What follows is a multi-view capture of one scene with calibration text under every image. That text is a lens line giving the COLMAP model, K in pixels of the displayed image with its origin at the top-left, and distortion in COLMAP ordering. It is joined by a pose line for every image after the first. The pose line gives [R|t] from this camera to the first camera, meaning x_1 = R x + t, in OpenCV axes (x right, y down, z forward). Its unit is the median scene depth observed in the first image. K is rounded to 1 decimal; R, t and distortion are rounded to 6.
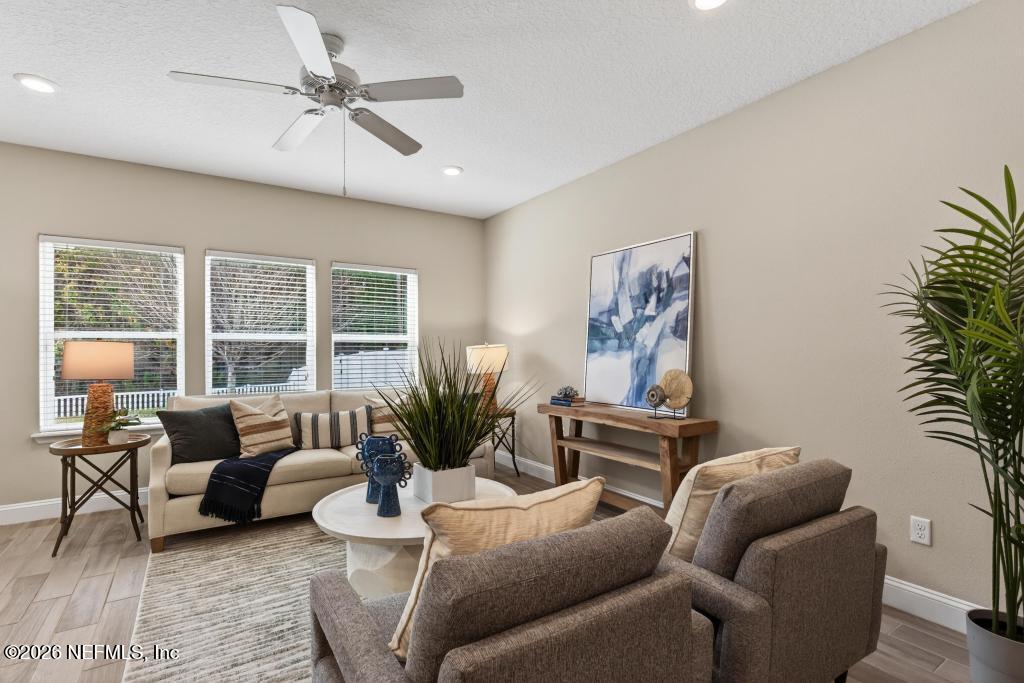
lens RADIAL K [[490.5, 0, 521.4], [0, 490.5, 341.8], [0, 0, 1]] dist [0.001797, -0.000991]
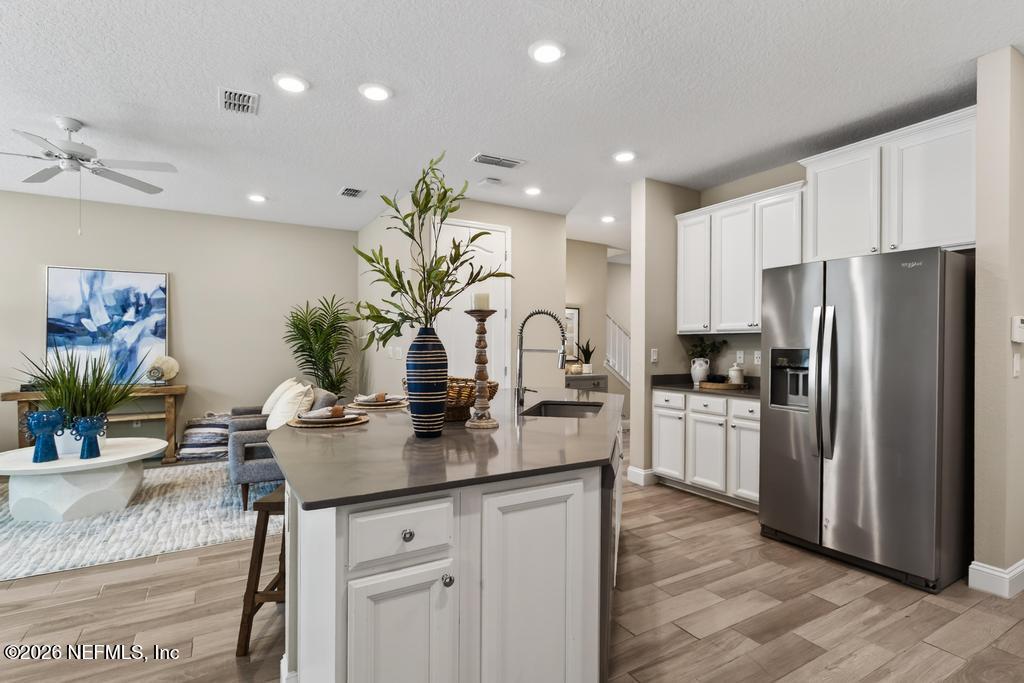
lens RADIAL K [[490.5, 0, 514.4], [0, 490.5, 346.9], [0, 0, 1]] dist [0.001797, -0.000991]
pose [[0.028523, -0.000313, 0.999593, -1.170326], [-0.015147, 0.999885, 0.000745, 0.004751], [-0.999478, -0.015162, 0.028515, -0.196623]]
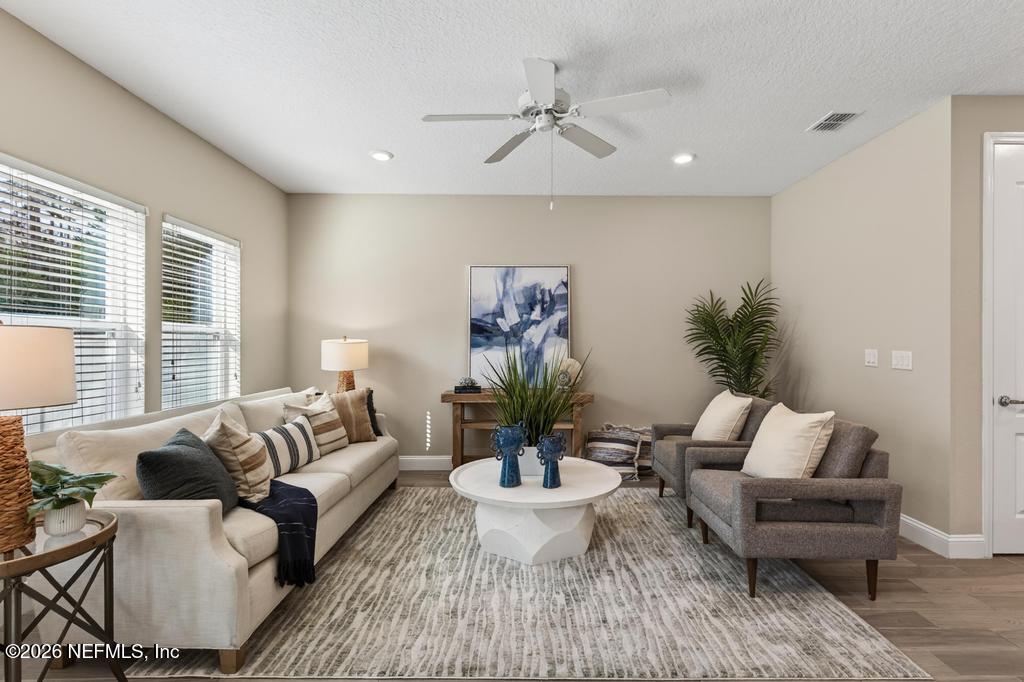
lens RADIAL K [[490.5, 0, 516.7], [0, 490.5, 339.9], [0, 0, 1]] dist [0.001797, -0.000991]
pose [[0.536405, 0.010113, 0.843900, -0.911311], [-0.015344, 0.999880, -0.002229, 0.005376], [-0.843821, -0.011754, 0.536495, 0.311830]]
